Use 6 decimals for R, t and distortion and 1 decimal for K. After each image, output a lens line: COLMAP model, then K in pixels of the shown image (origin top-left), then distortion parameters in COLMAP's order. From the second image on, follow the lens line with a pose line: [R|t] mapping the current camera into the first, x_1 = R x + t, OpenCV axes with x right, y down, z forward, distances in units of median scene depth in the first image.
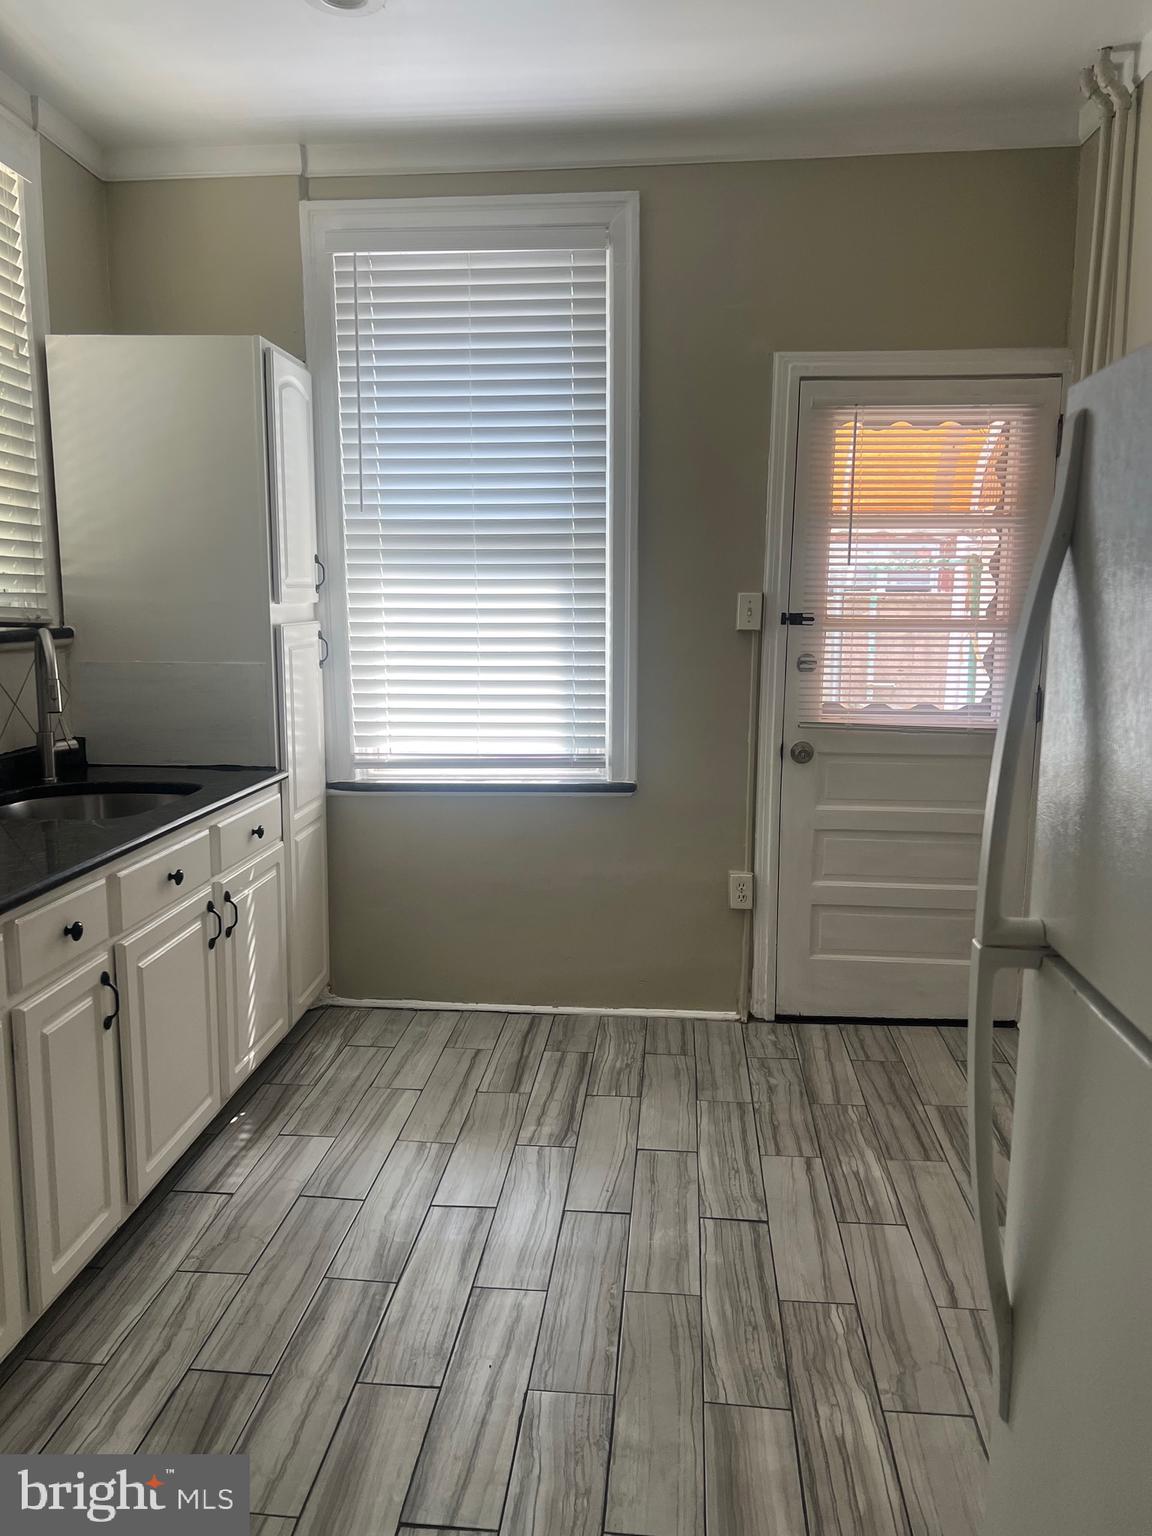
lens RADIAL K [[1157.6, 0, 576.7], [0, 1157.6, 769.6], [0, 0, 1]] dist [0.030707, -0.031435]
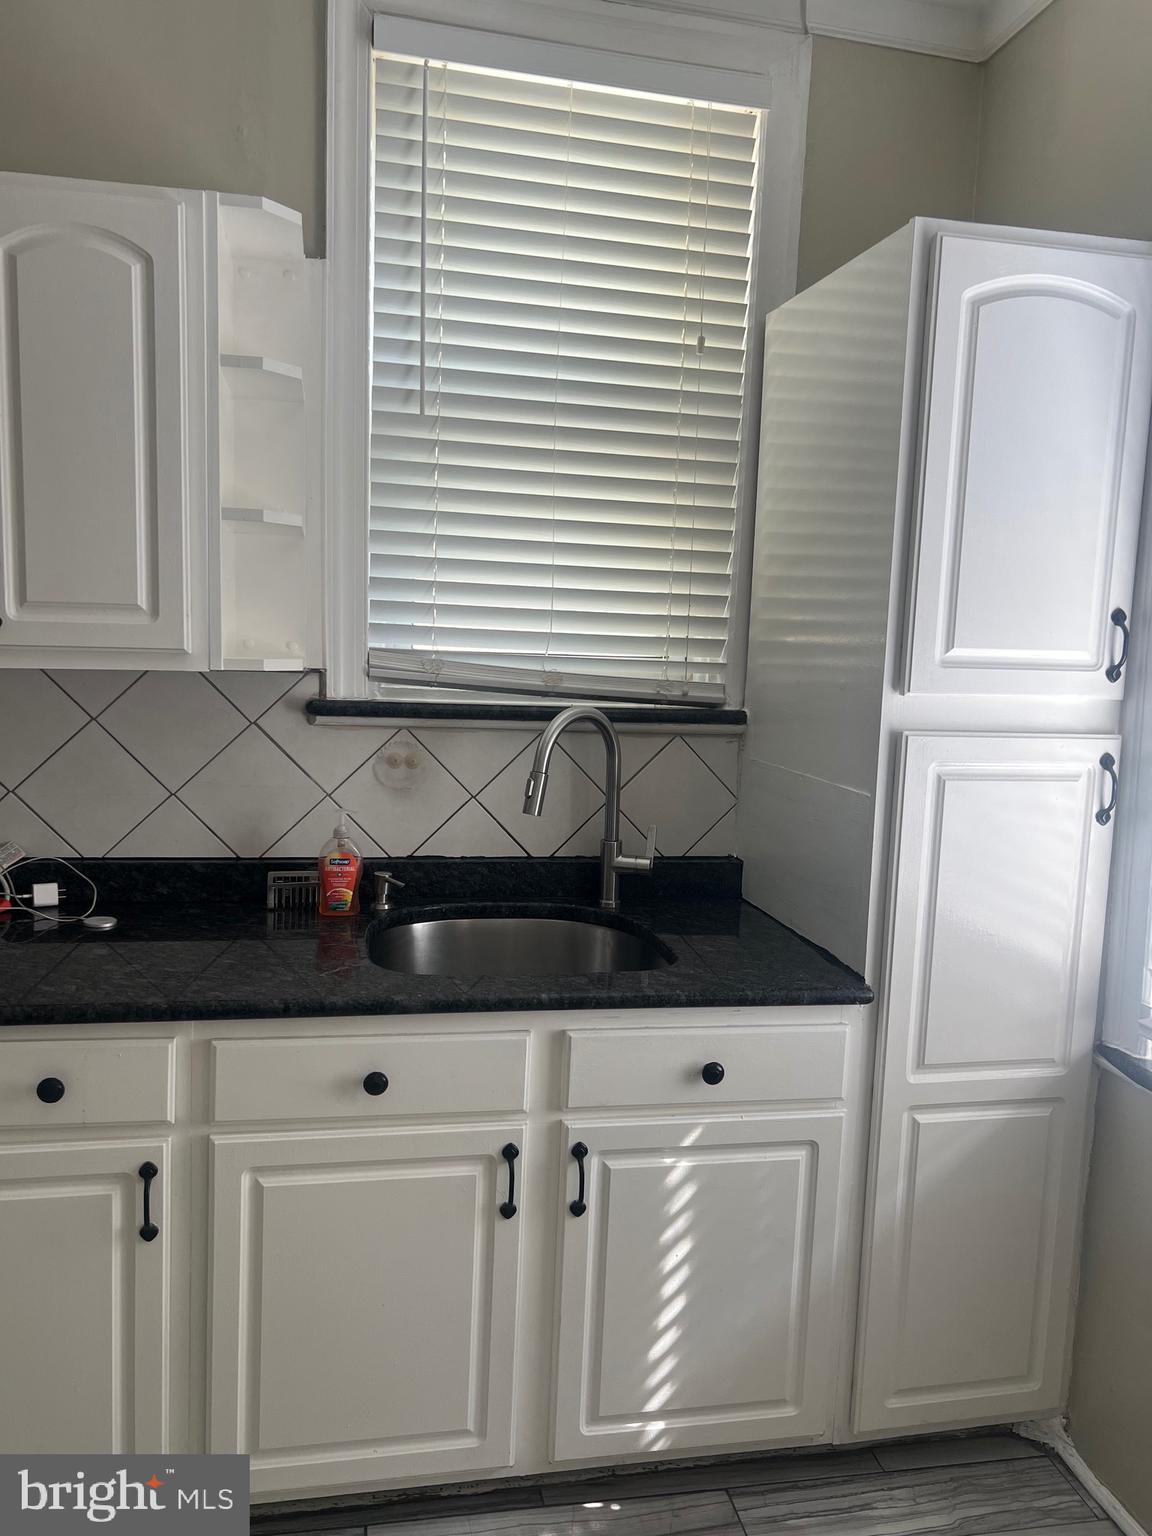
lens RADIAL K [[1157.6, 0, 575.6], [0, 1157.6, 763.2], [0, 0, 1]] dist [0.030707, -0.031435]
pose [[0.276589, 0.113044, -0.954316, 0.236748], [-0.181351, 0.981354, 0.063686, -0.118515], [0.943721, 0.155451, 0.291933, 0.701300]]
